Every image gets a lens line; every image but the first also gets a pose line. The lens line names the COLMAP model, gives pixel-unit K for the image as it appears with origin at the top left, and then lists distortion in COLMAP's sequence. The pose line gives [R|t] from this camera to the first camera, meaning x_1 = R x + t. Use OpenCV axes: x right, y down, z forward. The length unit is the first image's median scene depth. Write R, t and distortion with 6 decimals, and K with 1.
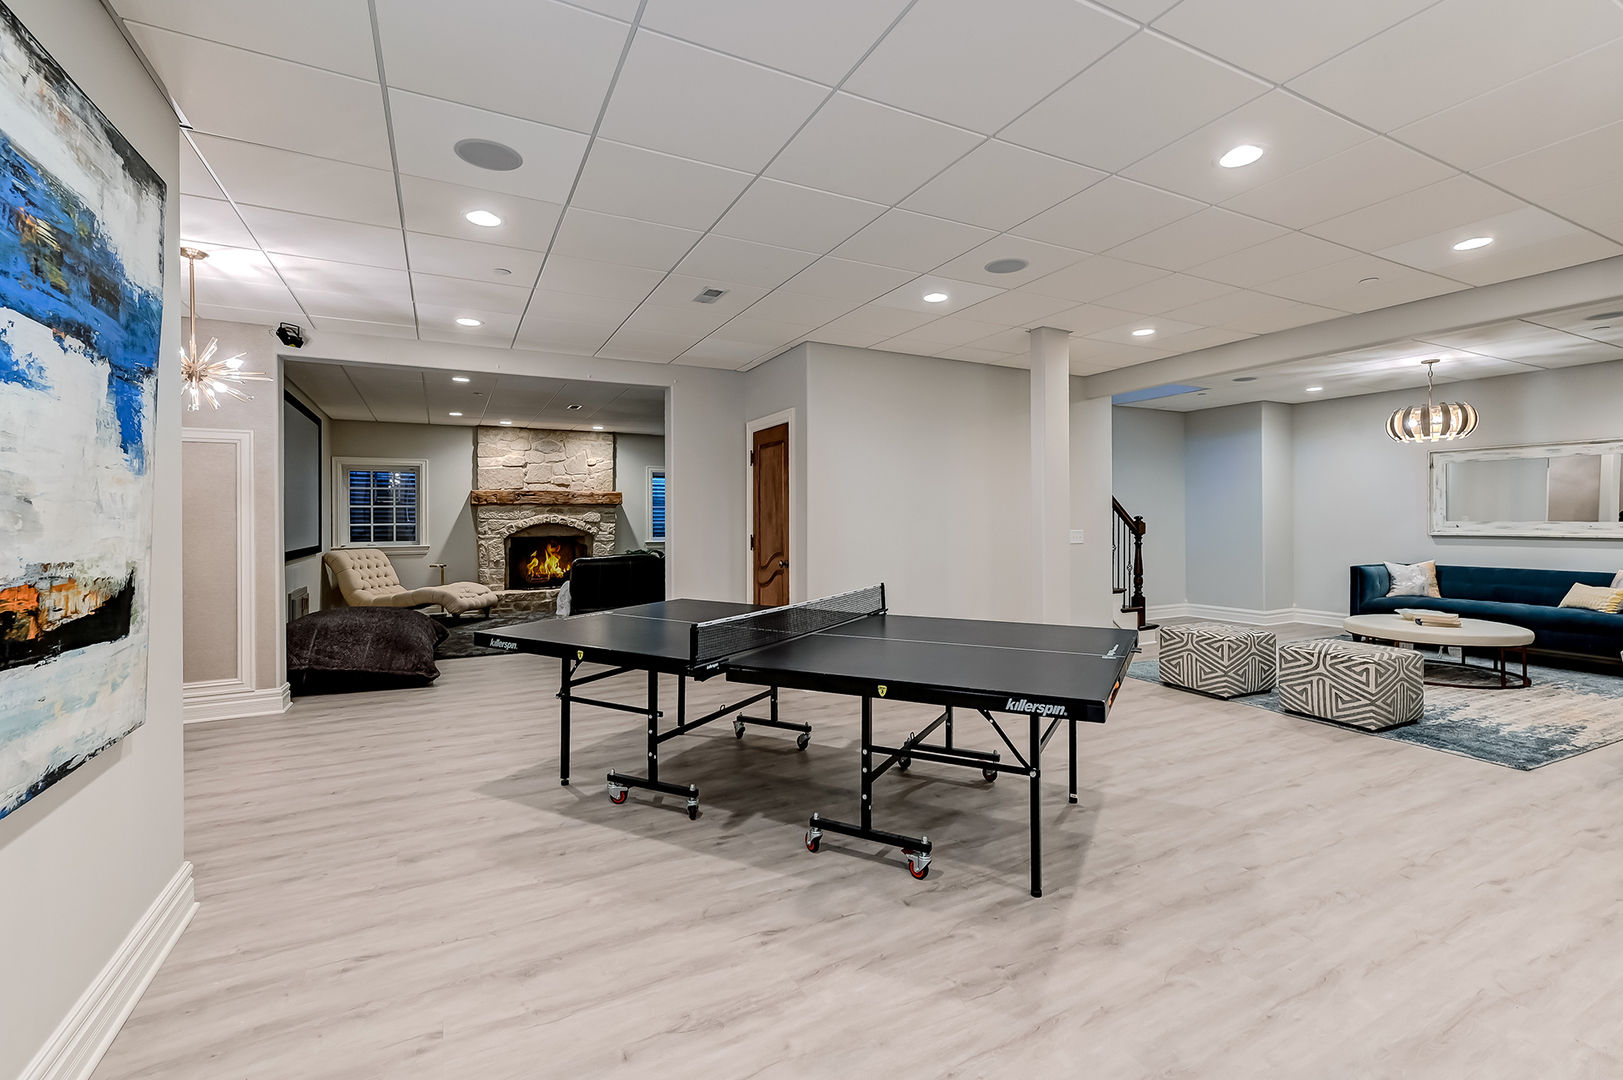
lens RADIAL K [[711.4, 0, 816.8], [0, 711.4, 524.3], [0, 0, 1]] dist [0.010903, 0.000027]
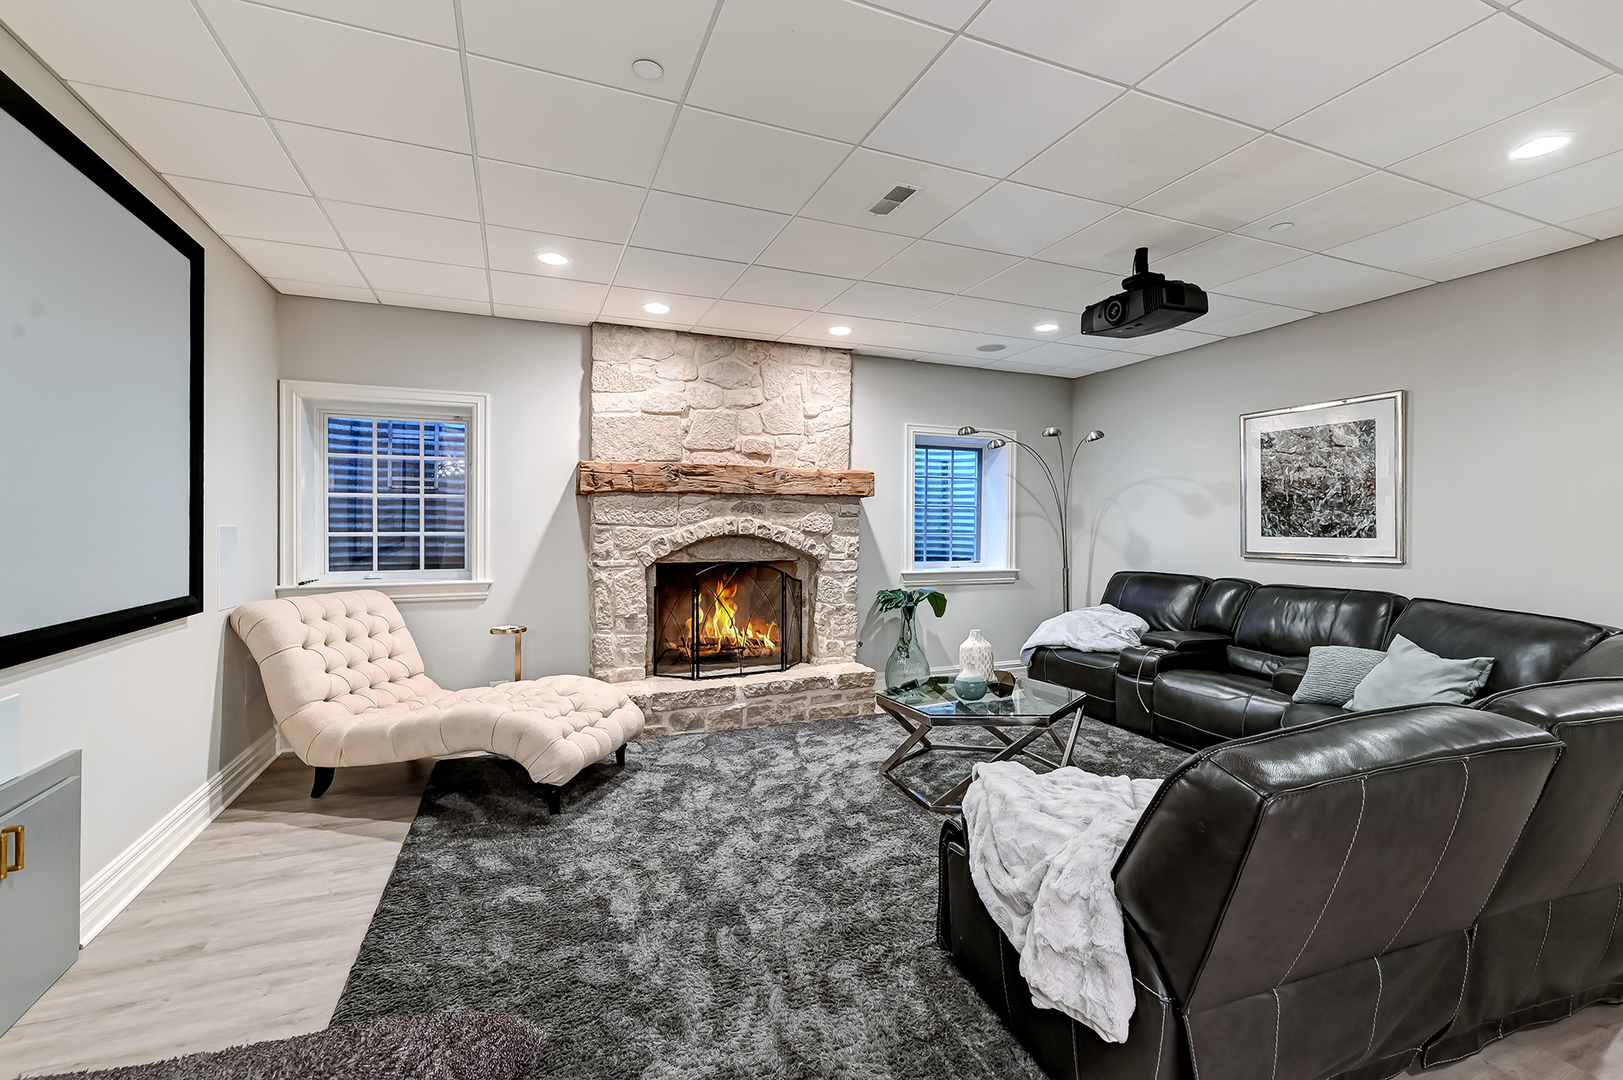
lens RADIAL K [[702.5, 0, 810.4], [0, 702.5, 537.9], [0, 0, 1]] dist [-0.011555, 0.000007]
pose [[0.996268, 0.008775, -0.085865, -0.293246], [-0.008358, 0.999951, 0.005219, -0.002105], [0.085906, -0.004481, 0.996293, 0.556176]]
